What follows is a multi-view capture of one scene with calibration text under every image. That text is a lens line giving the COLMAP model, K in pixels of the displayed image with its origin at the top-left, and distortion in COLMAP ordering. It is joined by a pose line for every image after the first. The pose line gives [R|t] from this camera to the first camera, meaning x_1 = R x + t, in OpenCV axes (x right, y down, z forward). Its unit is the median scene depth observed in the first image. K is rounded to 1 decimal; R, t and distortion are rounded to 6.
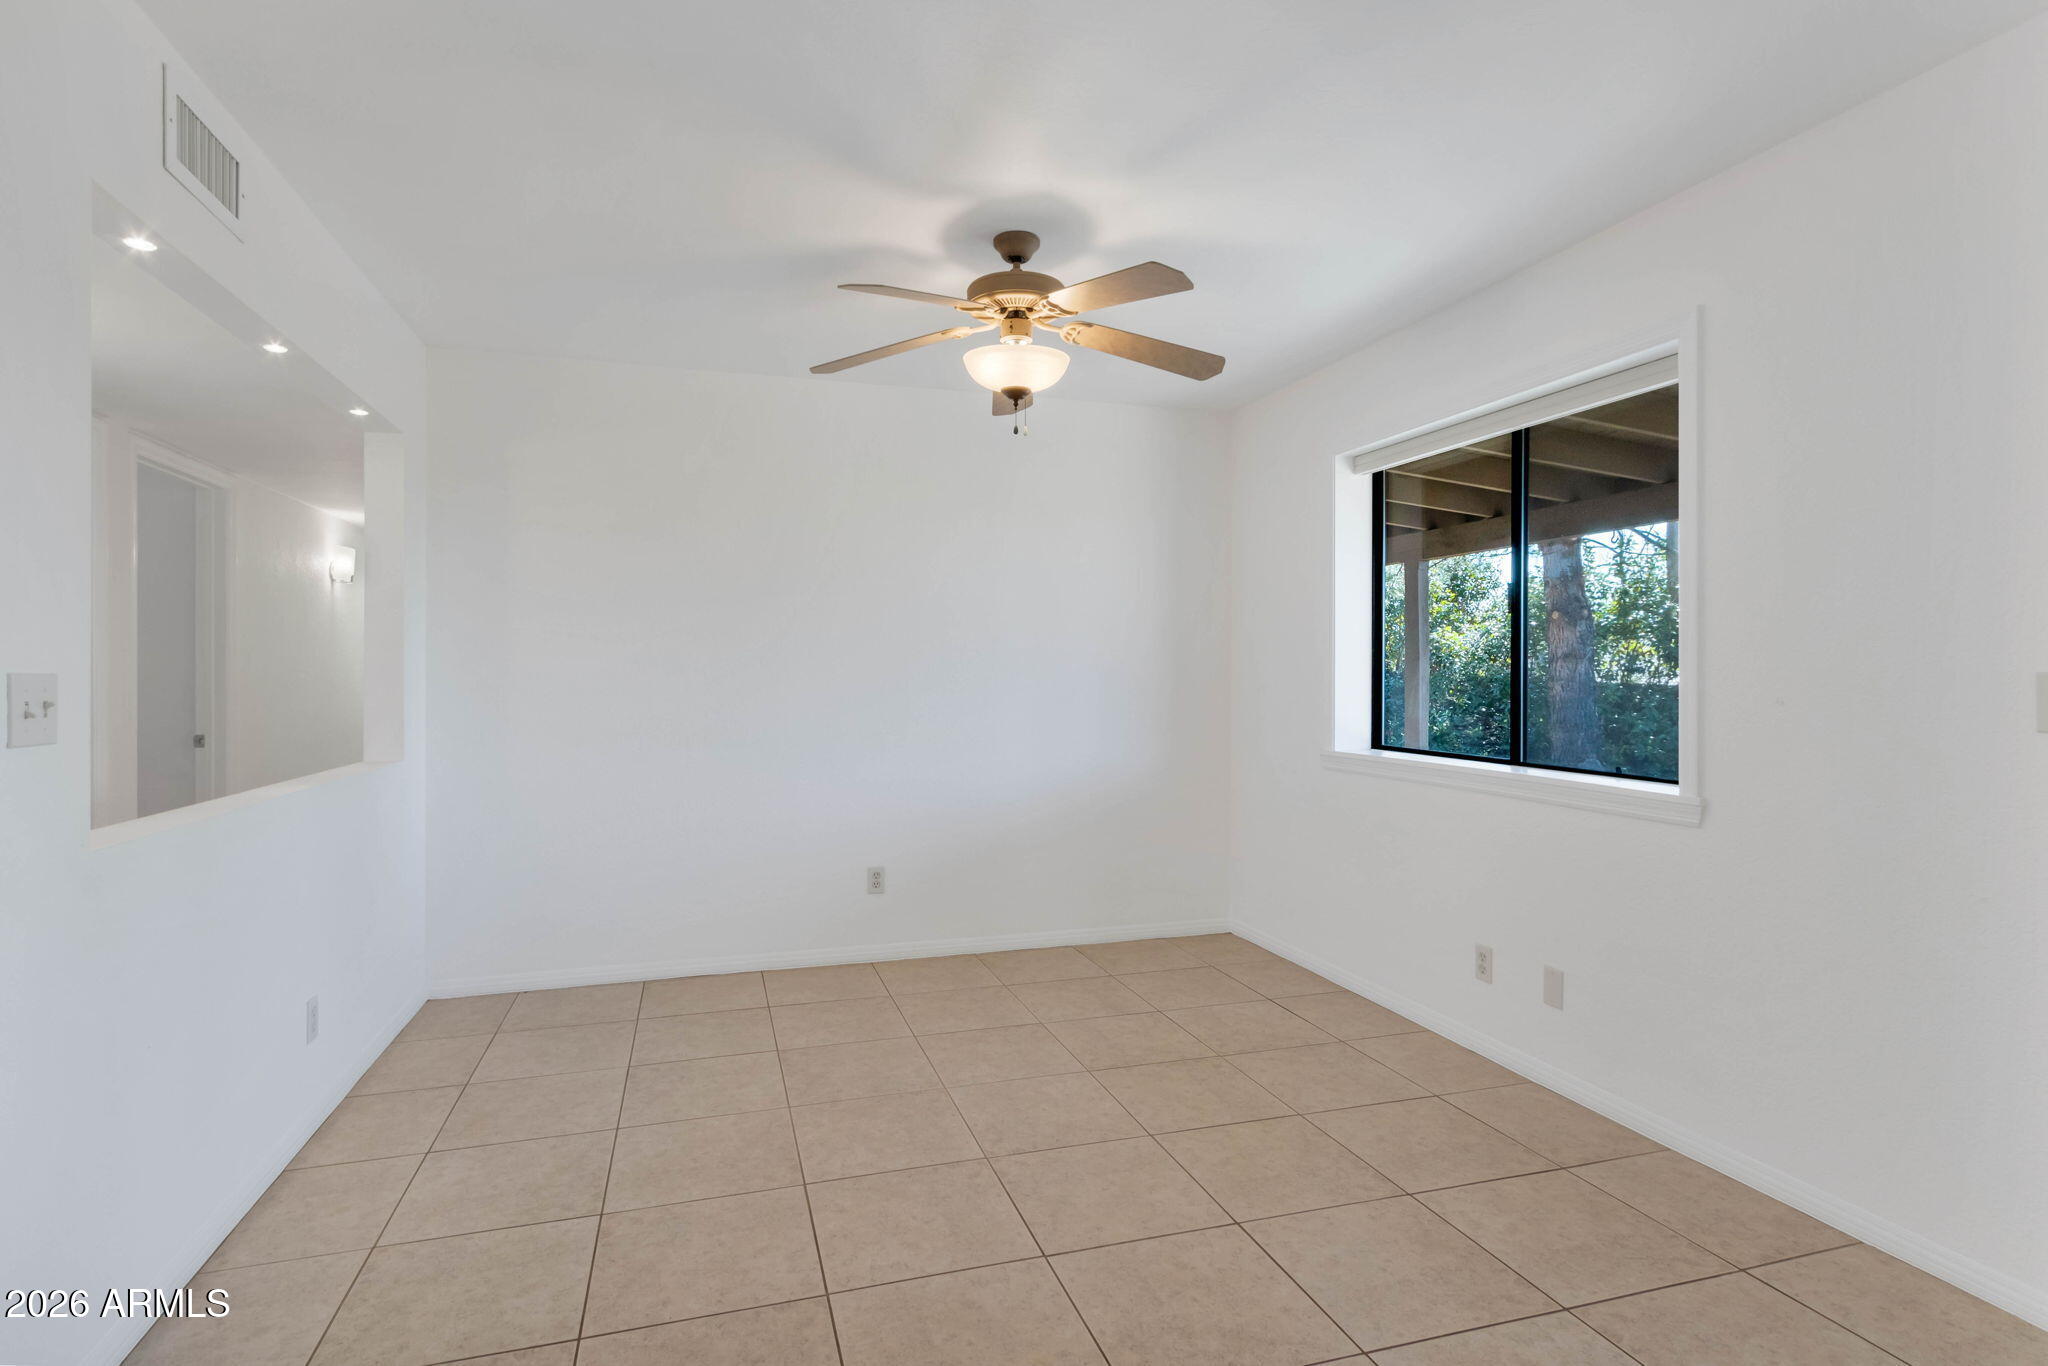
lens RADIAL K [[993.0, 0, 1016.9], [0, 993.0, 664.8], [0, 0, 1]] dist [0.015824, -0.000857]
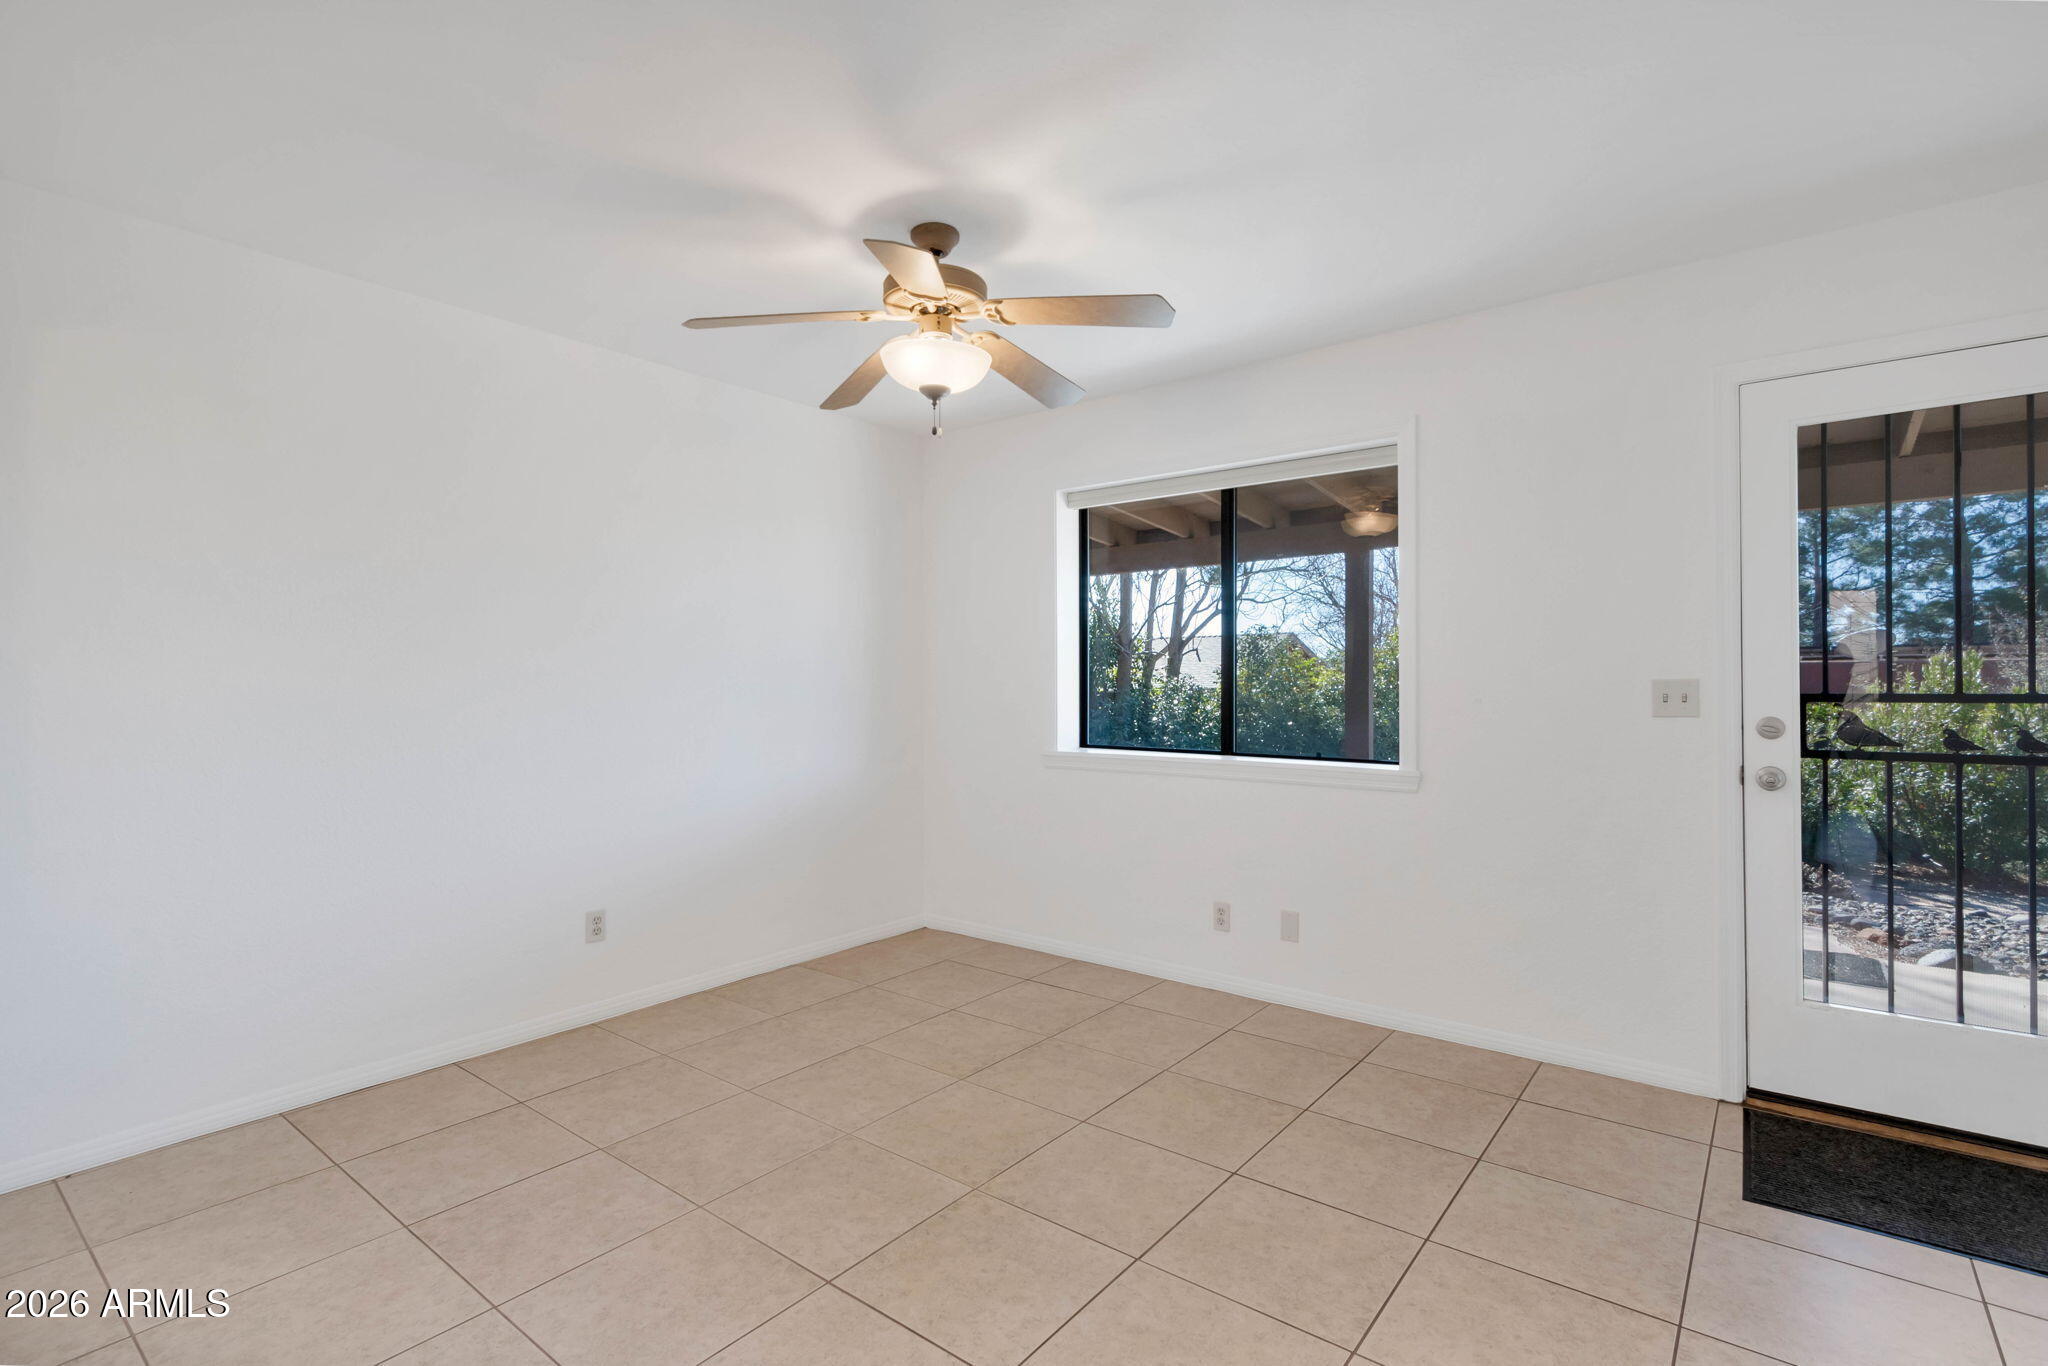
lens RADIAL K [[938.4, 0, 955.5], [0, 938.4, 676.9], [0, 0, 1]] dist [0.023373, -0.008630]
pose [[0.831384, 0.001693, 0.555696, -0.438956], [-0.002901, 0.999995, 0.001294, 0.001283], [-0.555691, -0.002688, 0.831385, 0.205415]]
